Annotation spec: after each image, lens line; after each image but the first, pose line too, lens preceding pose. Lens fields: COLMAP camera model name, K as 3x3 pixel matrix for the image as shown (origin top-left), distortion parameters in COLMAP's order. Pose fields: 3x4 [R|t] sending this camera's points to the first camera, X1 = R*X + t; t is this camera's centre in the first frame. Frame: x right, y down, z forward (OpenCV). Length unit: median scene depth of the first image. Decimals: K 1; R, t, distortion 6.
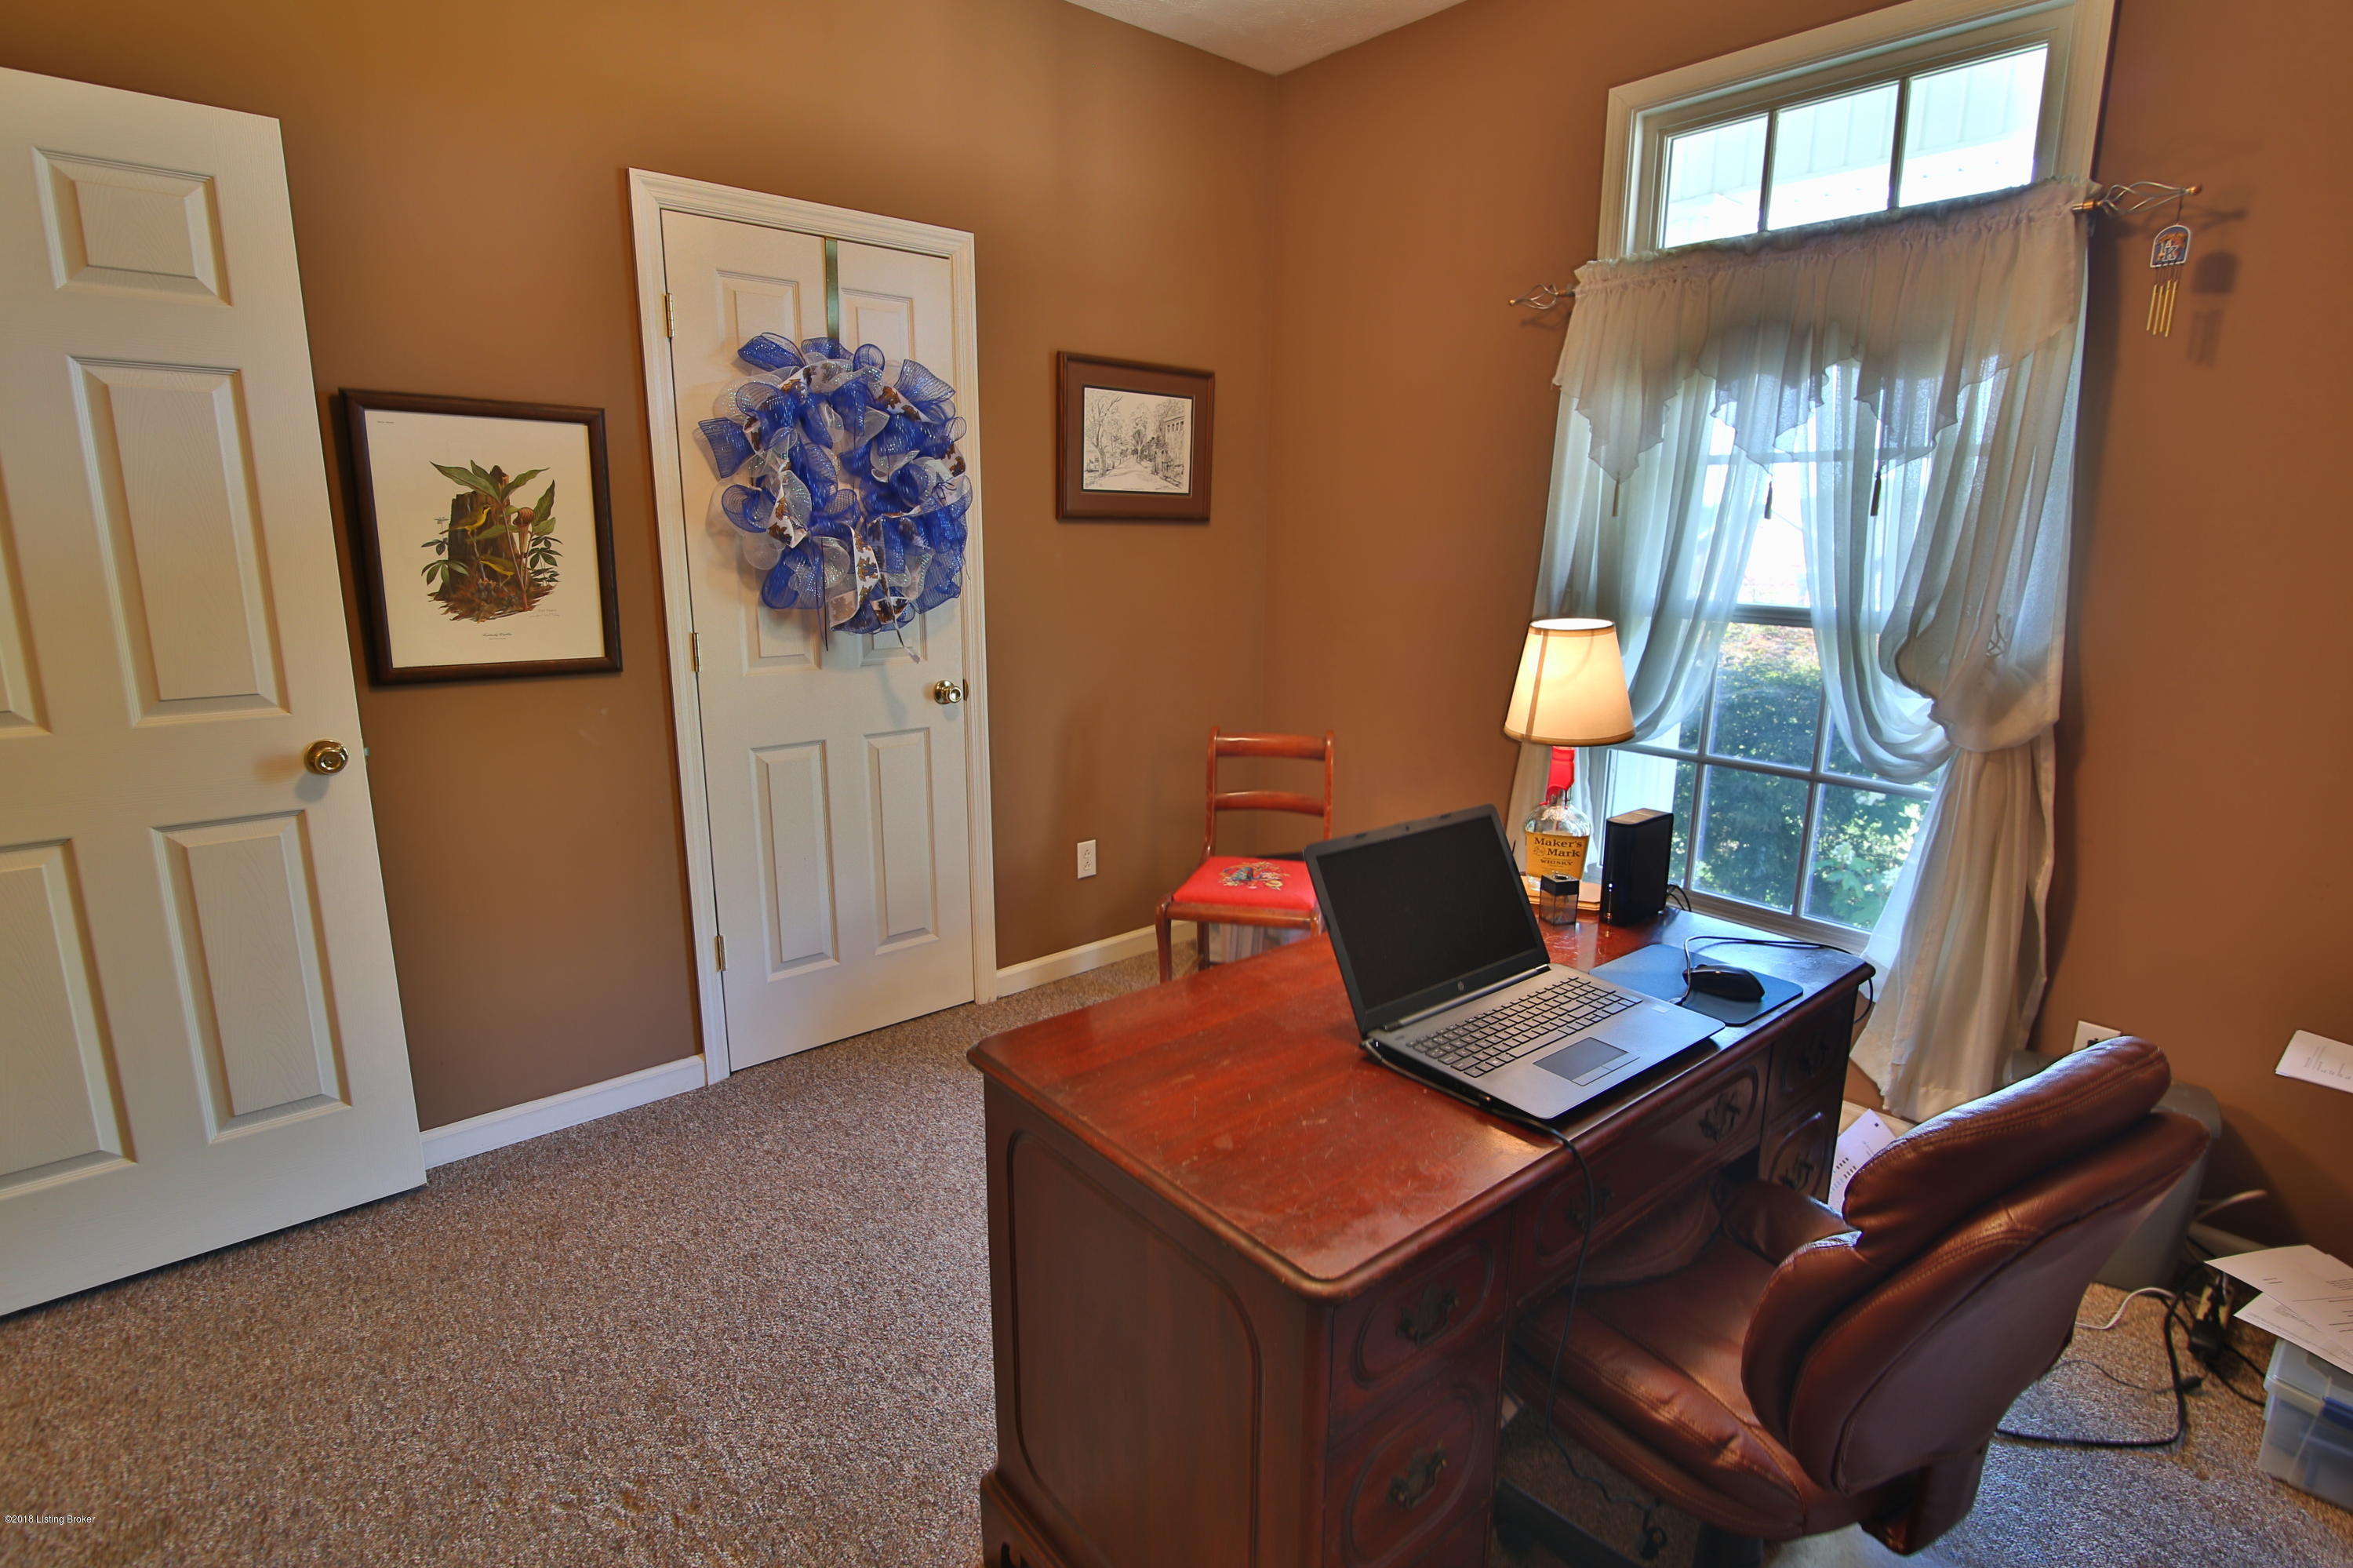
lens RADIAL K [[1132.2, 0, 1178.3], [0, 1132.2, 765.2], [0, 0, 1]] dist [-0.020416, 0.001902]
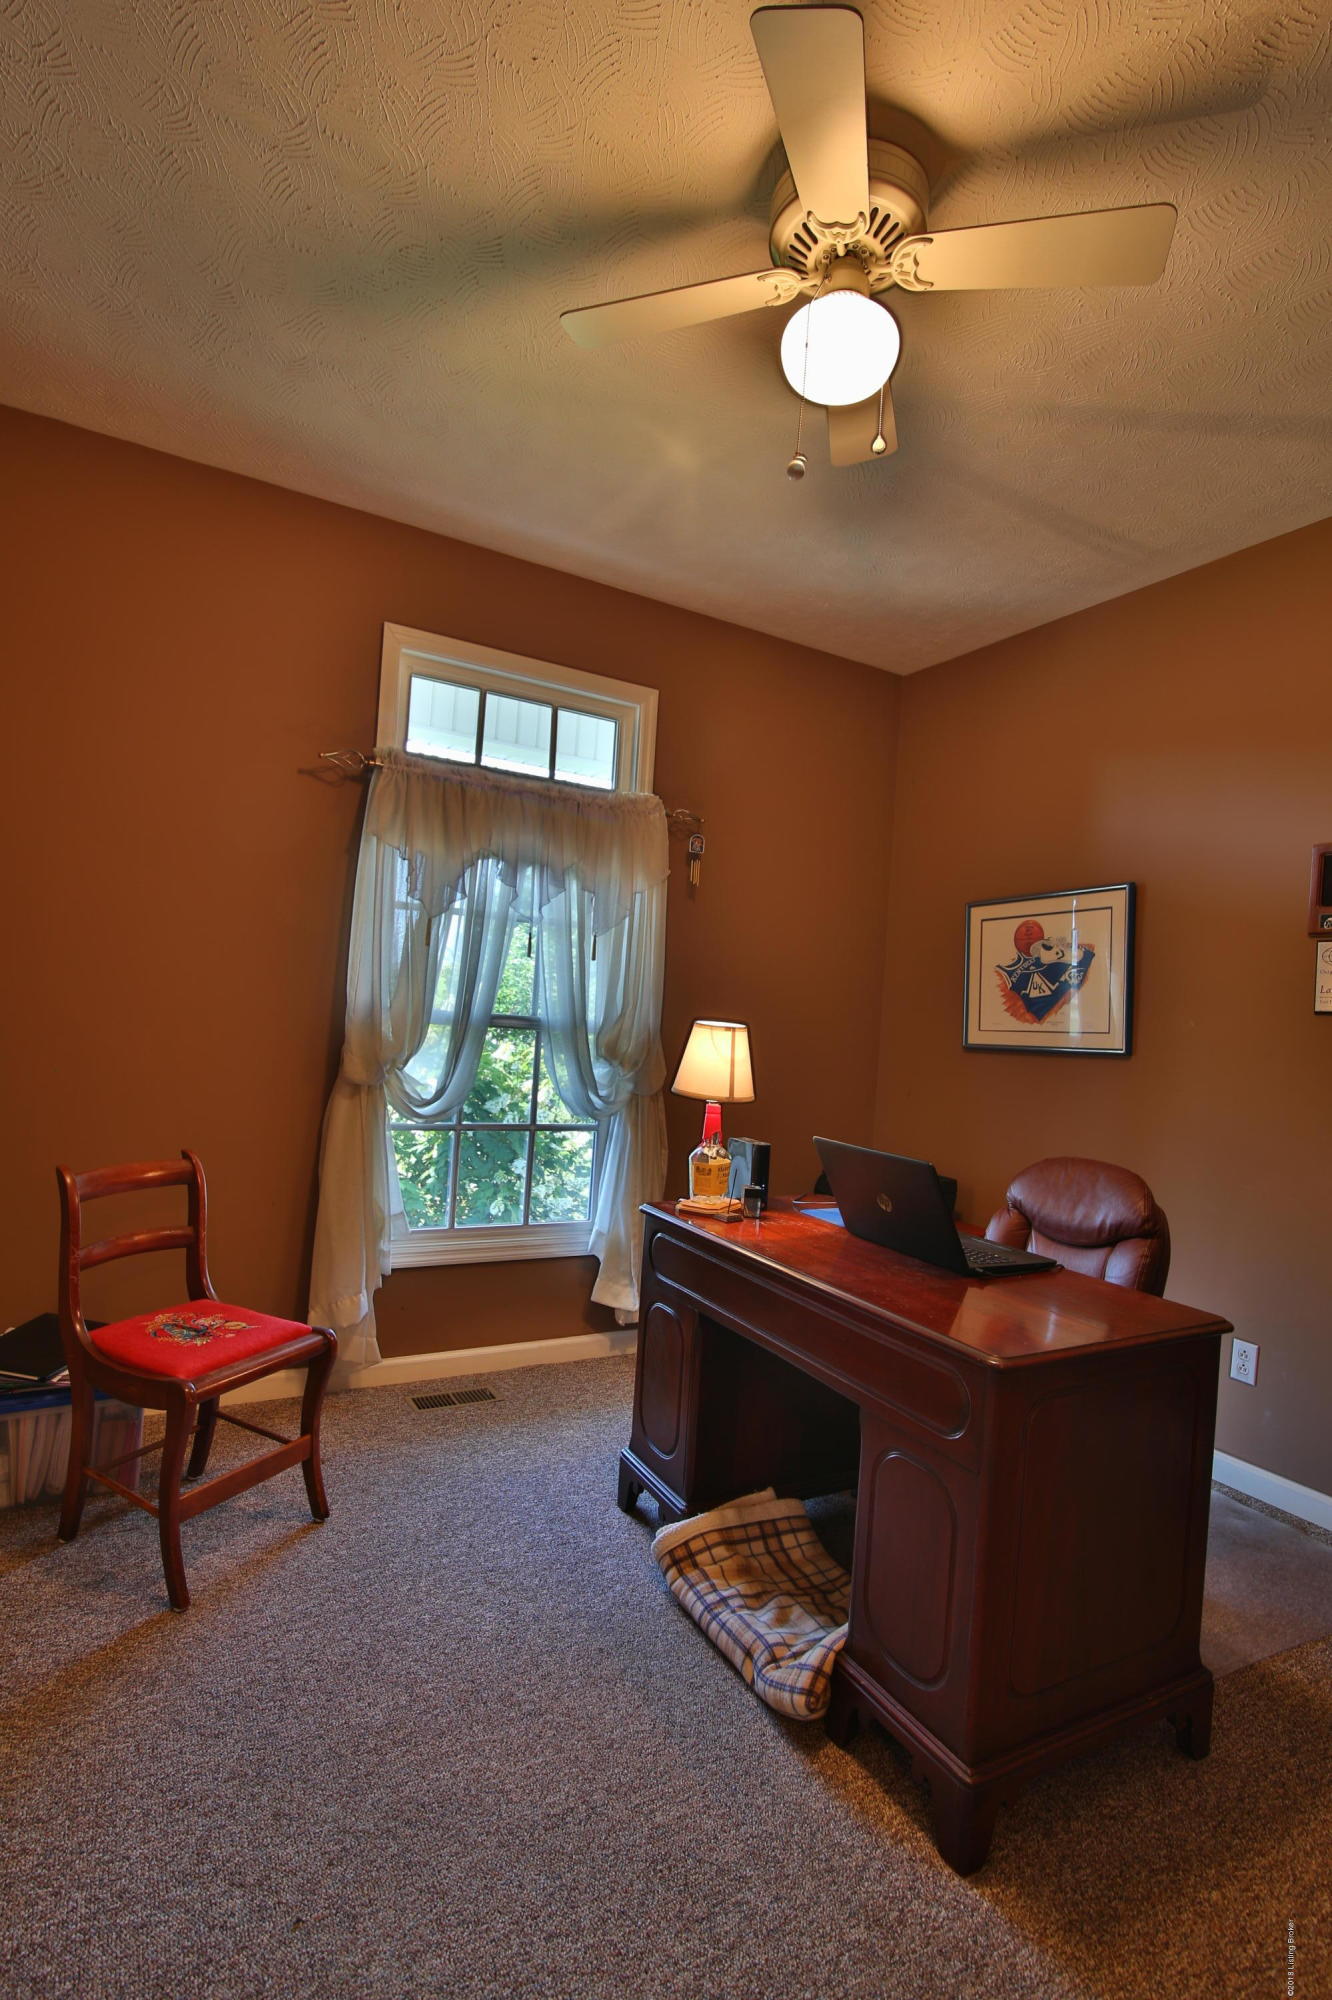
lens RADIAL K [[962.4, 0, 652.0], [0, 962.4, 1001.5], [0, 0, 1]] dist [-0.020416, 0.001902]
pose [[0.189033, 0.024016, 0.981677, -0.649444], [0.140520, 0.988751, -0.051248, -0.066589], [-0.971865, 0.147633, 0.183531, 0.565157]]
